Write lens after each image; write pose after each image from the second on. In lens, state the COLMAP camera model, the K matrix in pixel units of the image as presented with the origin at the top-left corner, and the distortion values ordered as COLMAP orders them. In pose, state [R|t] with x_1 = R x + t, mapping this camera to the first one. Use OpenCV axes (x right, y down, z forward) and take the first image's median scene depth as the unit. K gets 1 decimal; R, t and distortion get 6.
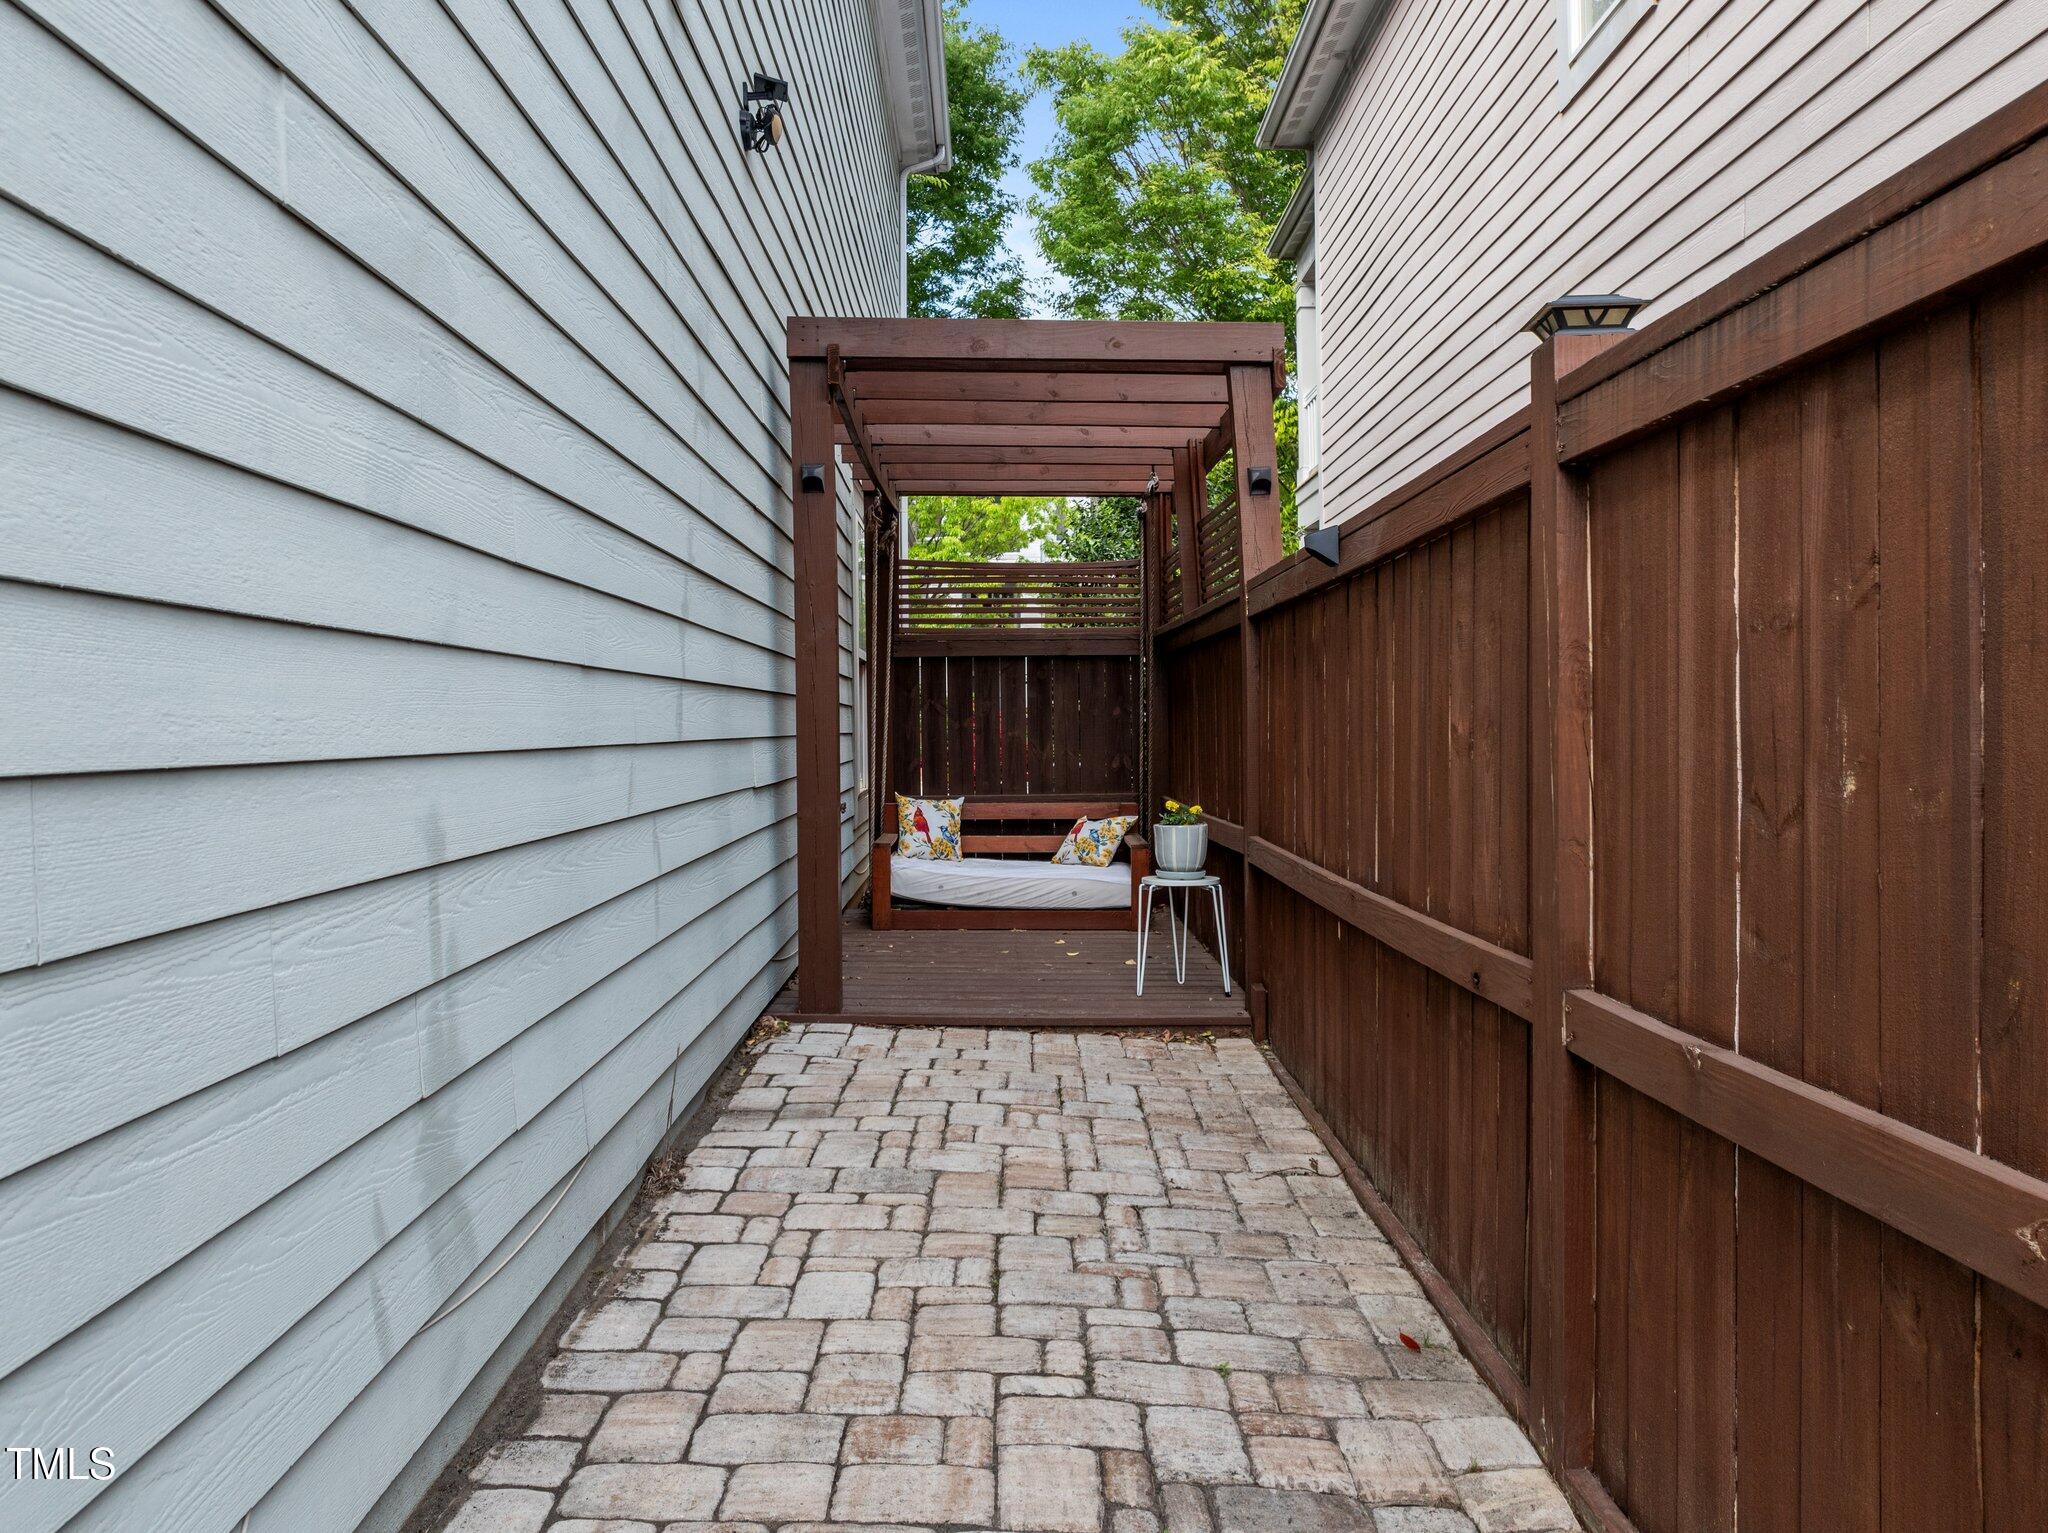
lens RADIAL K [[1433.5, 0, 1019.2], [0, 1433.5, 757.0], [0, 0, 1]] dist [0.001956, 0.000238]
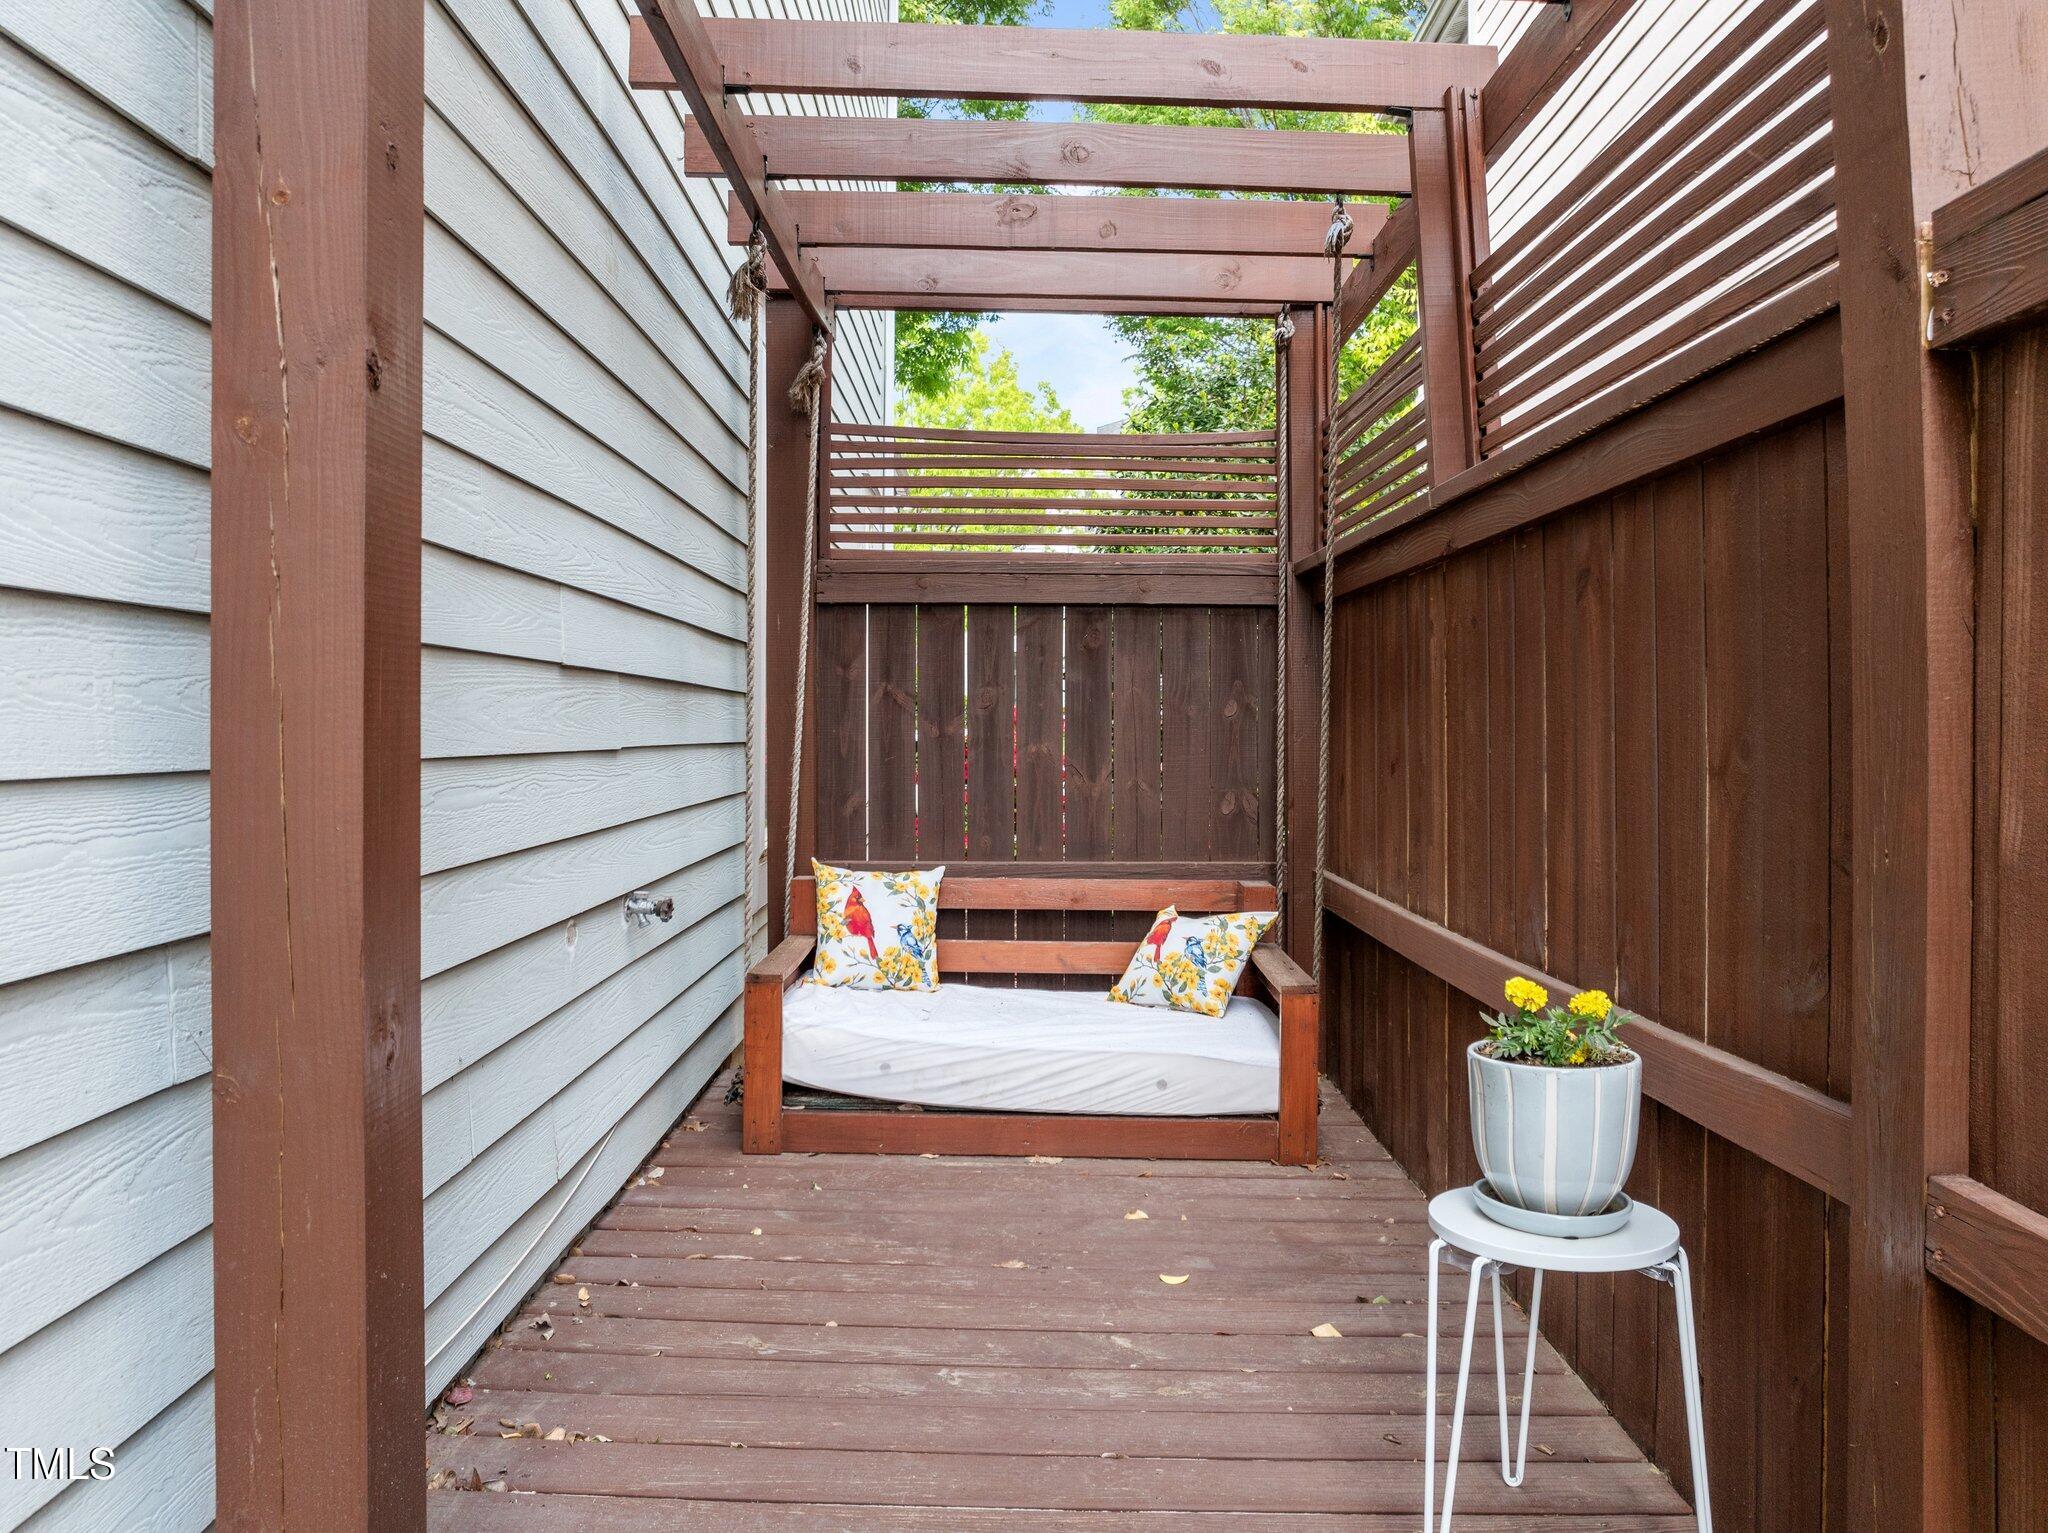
lens RADIAL K [[1433.5, 0, 1025.8], [0, 1433.5, 761.8], [0, 0, 1]] dist [0.001956, 0.000238]
pose [[0.999780, 0.010155, -0.018370, 0.001010], [-0.010246, 0.999936, -0.004827, -0.008862], [0.018320, 0.005014, 0.999820, 0.475914]]
